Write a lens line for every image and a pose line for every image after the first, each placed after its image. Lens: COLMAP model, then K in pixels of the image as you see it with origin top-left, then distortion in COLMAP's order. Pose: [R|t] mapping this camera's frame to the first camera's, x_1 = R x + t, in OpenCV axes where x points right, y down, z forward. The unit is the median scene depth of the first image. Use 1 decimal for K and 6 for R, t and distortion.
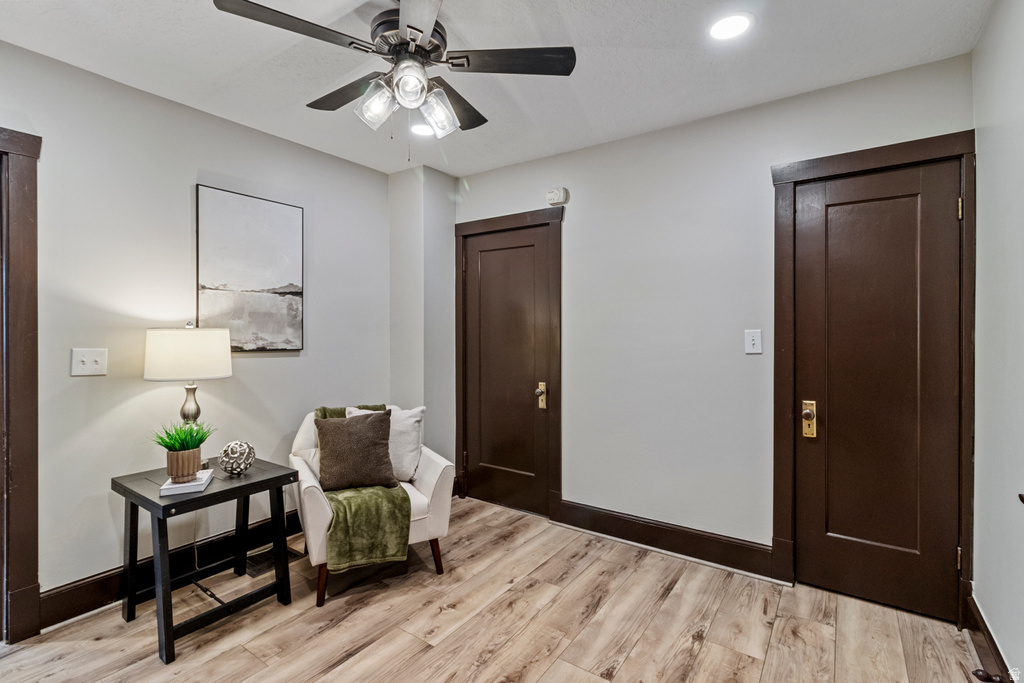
lens RADIAL K [[481.0, 0, 510.9], [0, 481.0, 333.8], [0, 0, 1]] dist [-0.002785, 0.001569]
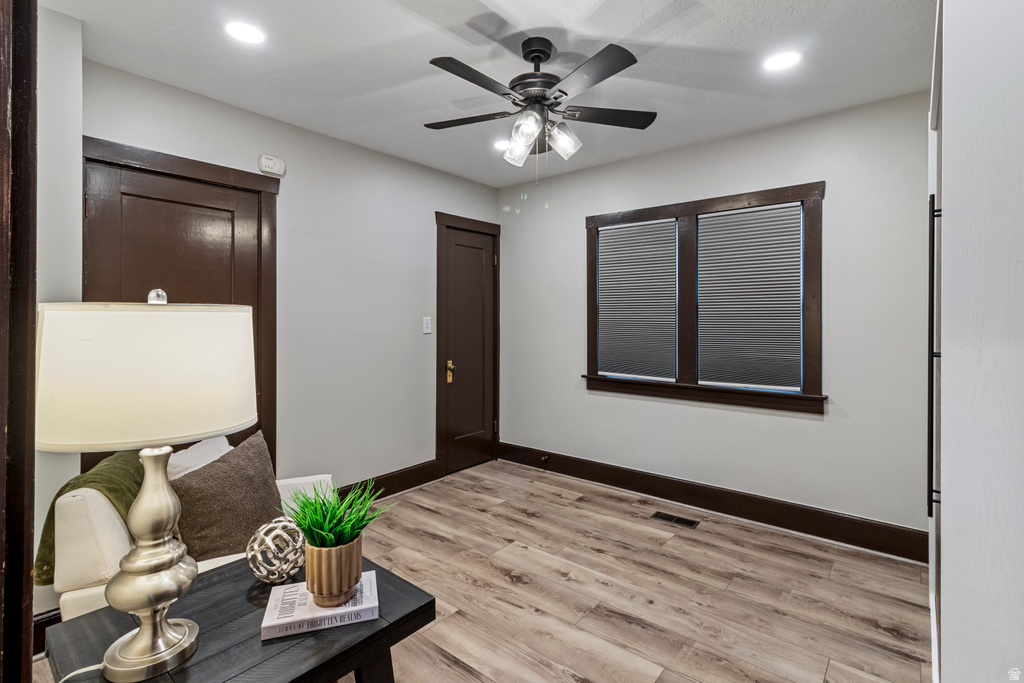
lens RADIAL K [[481.0, 0, 528.8], [0, 481.0, 313.0], [0, 0, 1]] dist [-0.002785, 0.001569]
pose [[0.061305, 0.011980, 0.998047, -0.967250], [0.007164, 0.999897, -0.012442, -0.000671], [-0.998093, 0.007912, 0.061212, 0.604880]]
